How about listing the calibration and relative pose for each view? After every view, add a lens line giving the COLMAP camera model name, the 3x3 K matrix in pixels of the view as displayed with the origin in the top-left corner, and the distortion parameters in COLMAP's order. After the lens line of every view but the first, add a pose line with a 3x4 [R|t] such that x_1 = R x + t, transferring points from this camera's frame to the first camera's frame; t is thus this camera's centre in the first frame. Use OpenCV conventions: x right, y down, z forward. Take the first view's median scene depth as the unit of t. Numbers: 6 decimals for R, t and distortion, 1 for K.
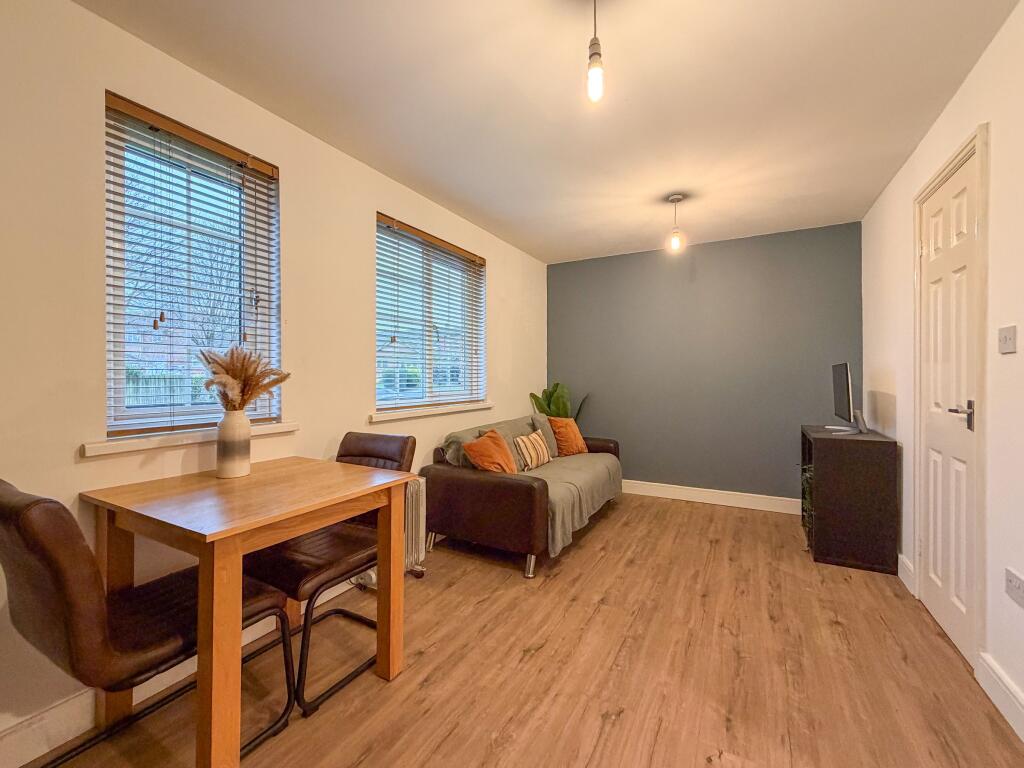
lens RADIAL K [[424.7, 0, 510.2], [0, 424.7, 379.6], [0, 0, 1]] dist [-0.003990, -0.000800]
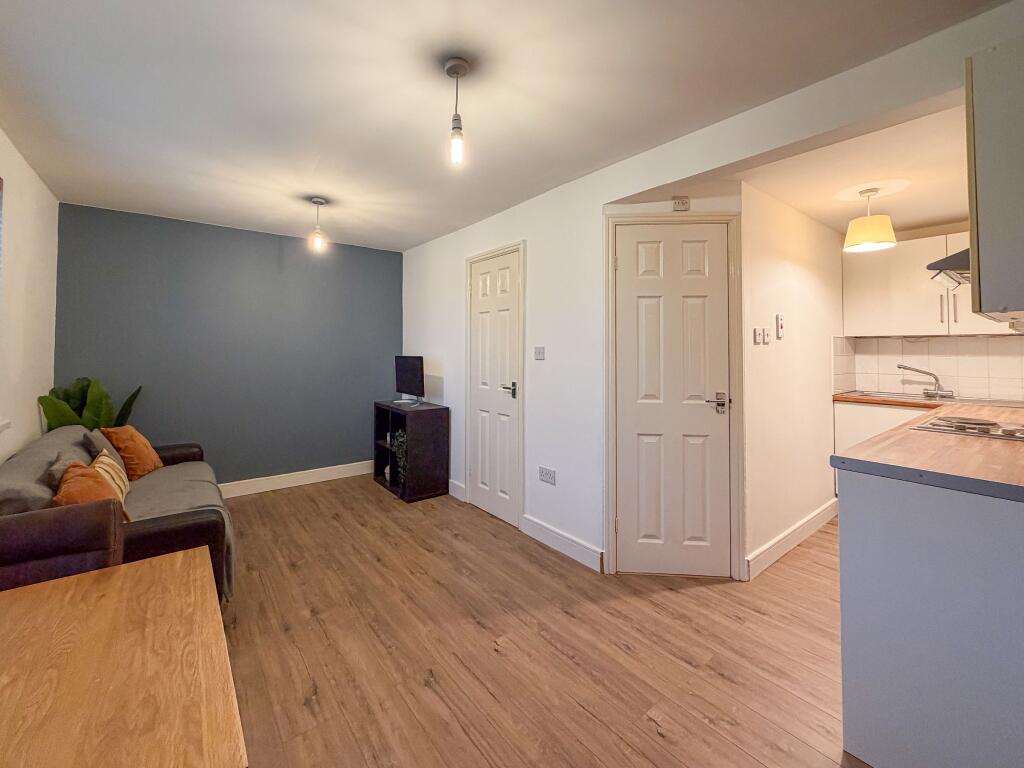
lens RADIAL K [[424.7, 0, 481.0], [0, 424.7, 340.3], [0, 0, 1]] dist [-0.003990, -0.000800]
pose [[0.421738, 0.021930, 0.906453, -0.518367], [0.004825, 0.999639, -0.026430, -0.066314], [-0.906705, 0.015520, 0.421480, 0.252565]]
